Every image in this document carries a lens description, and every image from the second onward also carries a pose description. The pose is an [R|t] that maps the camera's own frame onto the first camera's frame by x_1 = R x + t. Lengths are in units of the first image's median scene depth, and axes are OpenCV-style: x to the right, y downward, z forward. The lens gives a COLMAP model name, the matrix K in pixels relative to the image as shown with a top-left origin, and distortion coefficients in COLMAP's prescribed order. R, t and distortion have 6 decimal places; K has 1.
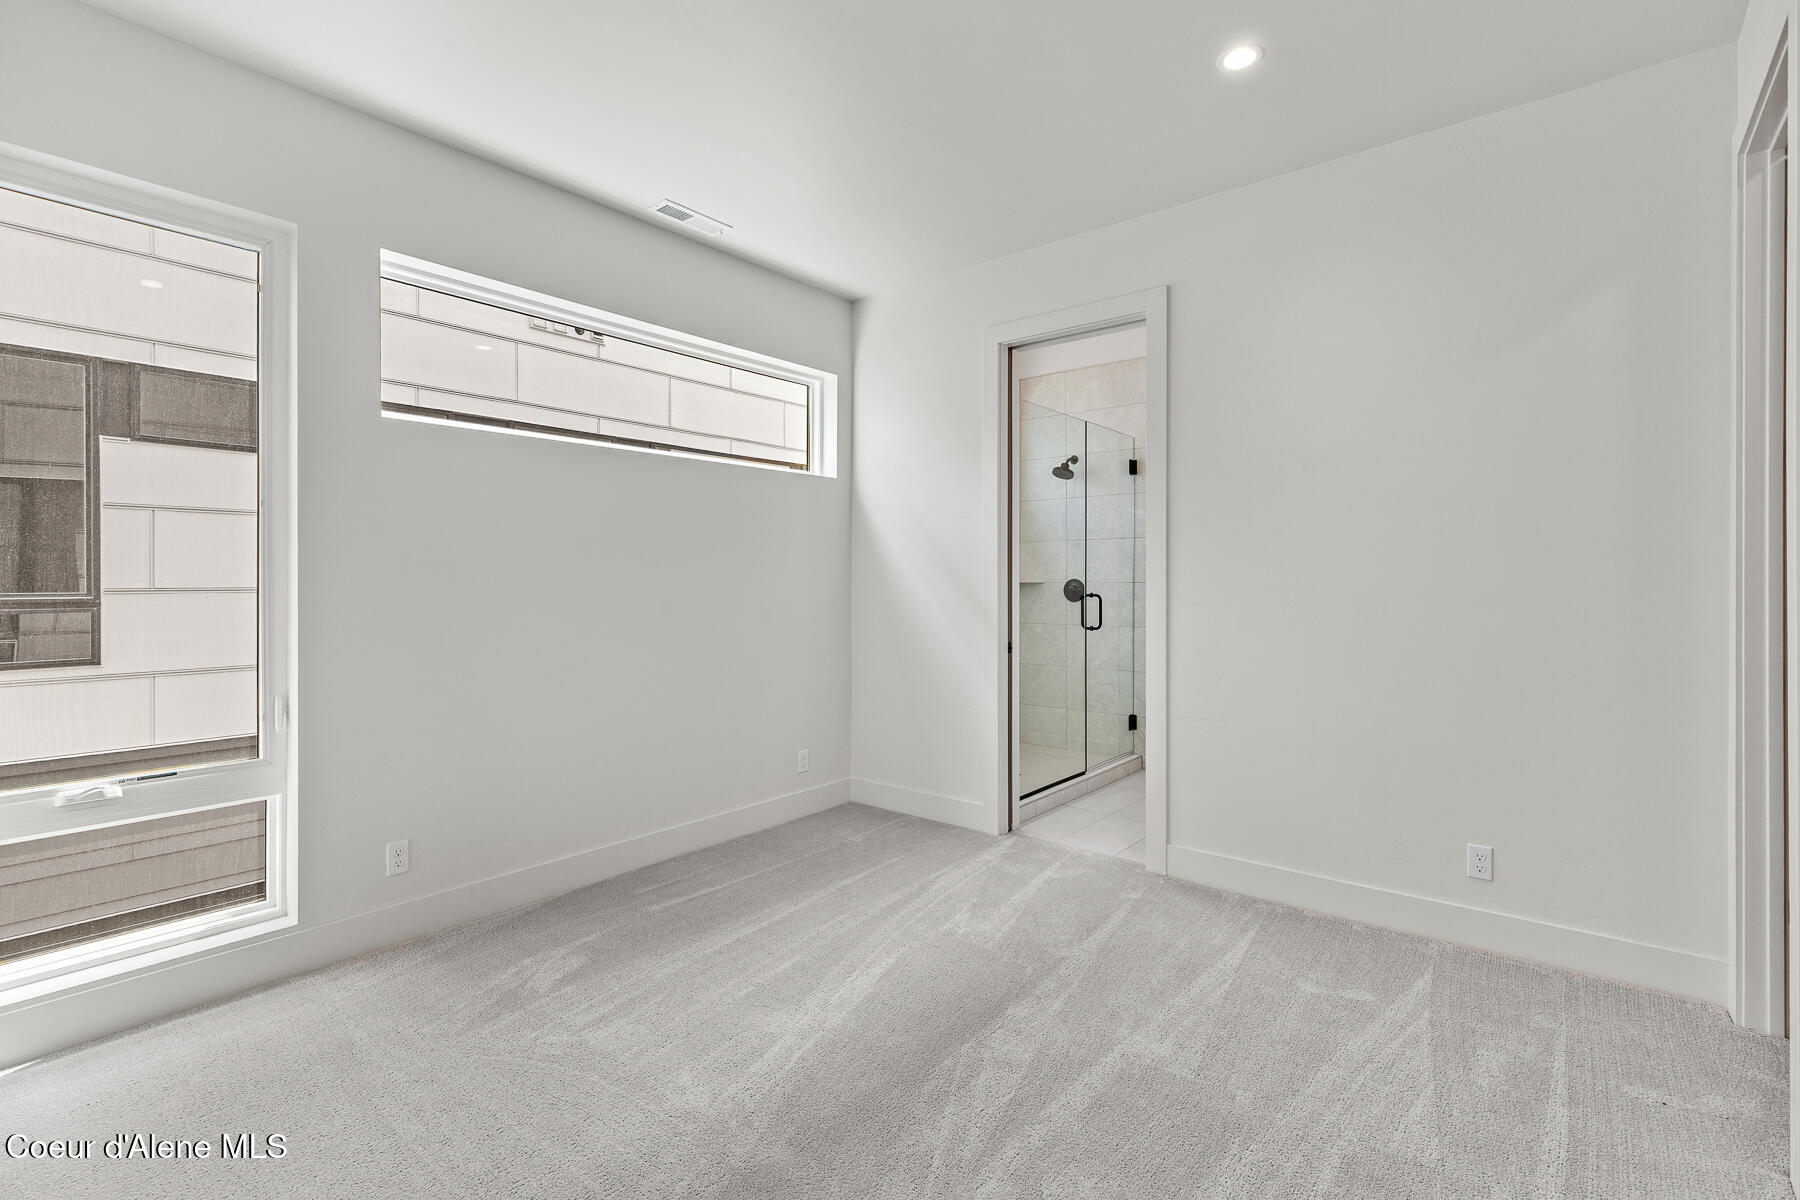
lens RADIAL K [[815.0, 0, 898.5], [0, 815.0, 591.9], [0, 0, 1]] dist [0.006817, -0.001315]
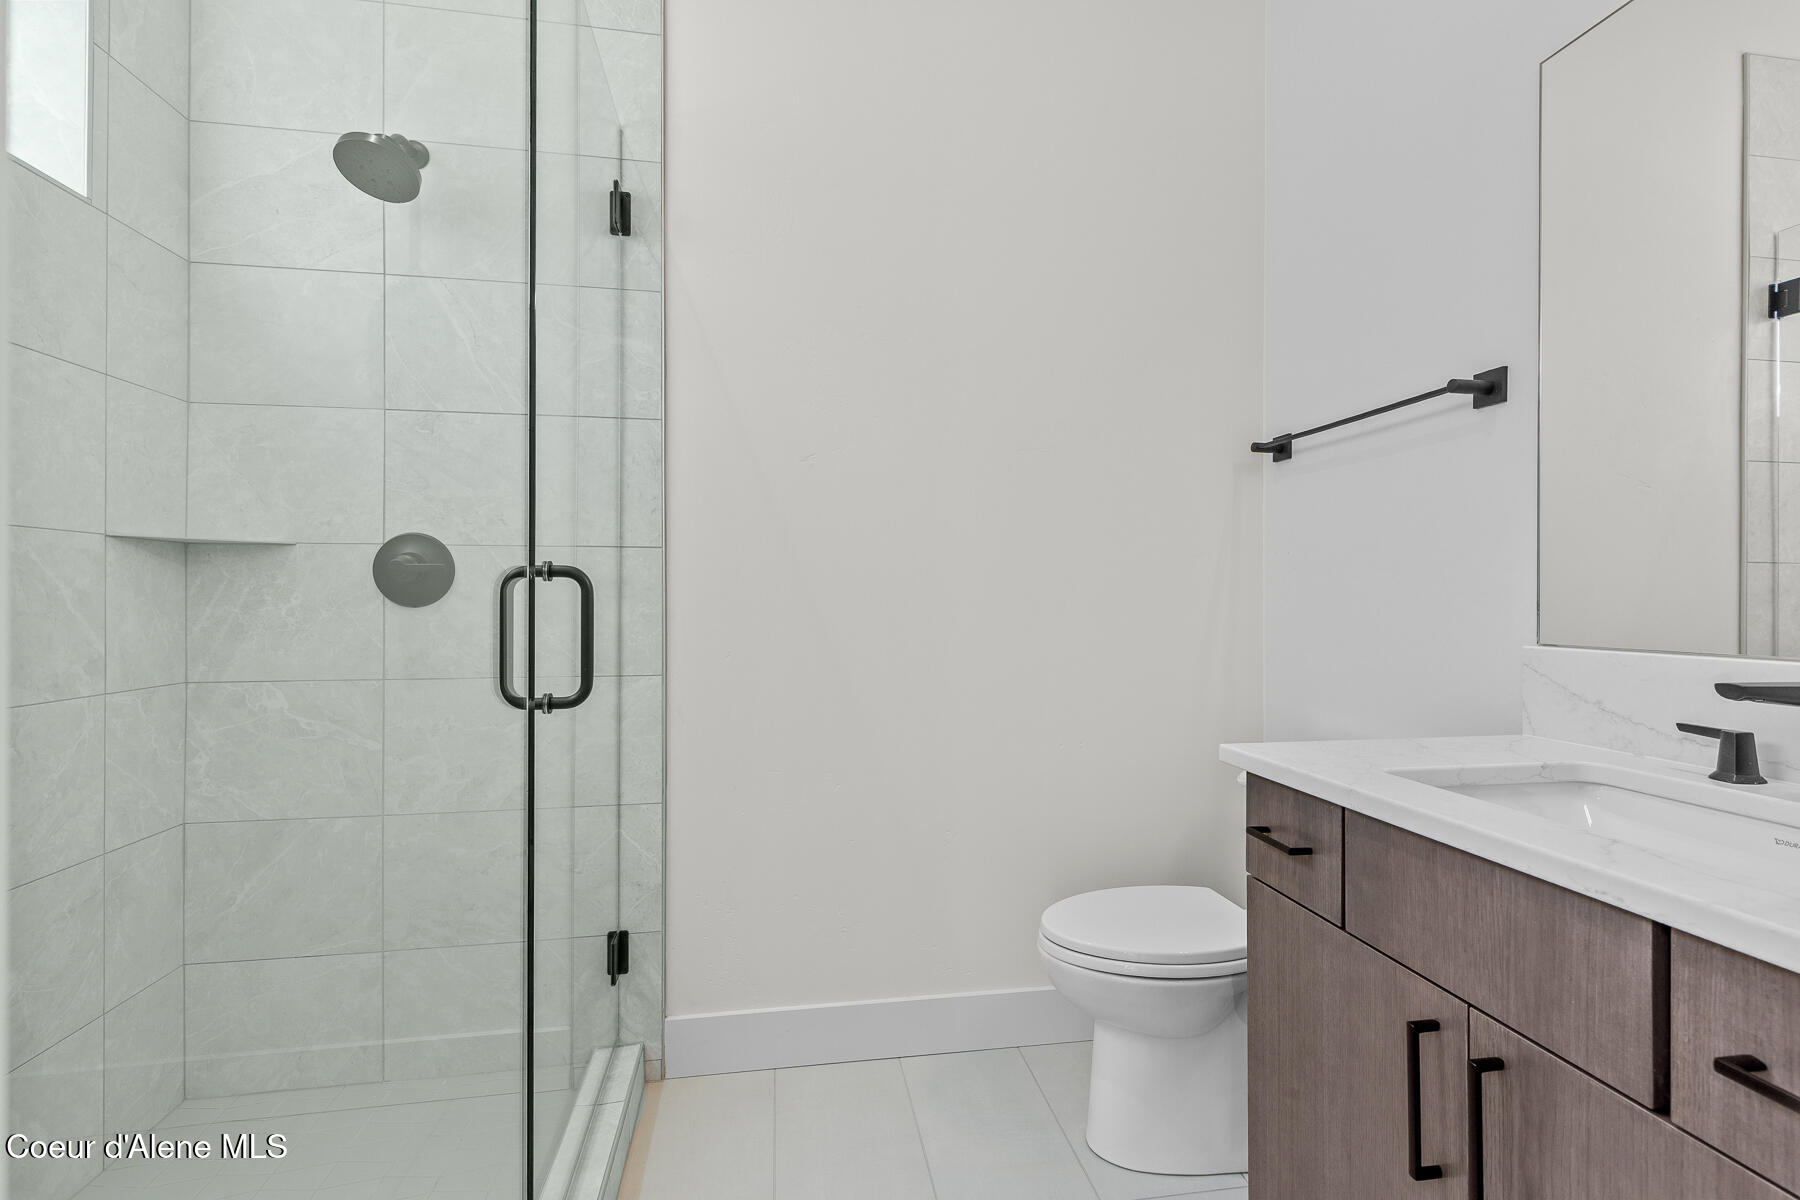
lens RADIAL K [[815.0, 0, 907.7], [0, 815.0, 597.4], [0, 0, 1]] dist [0.006817, -0.001315]
pose [[0.652783, 0.002282, 0.757542, 0.105537], [0.005644, 0.999953, -0.007876, 0.012912], [-0.757524, 0.009417, 0.652739, 0.679021]]
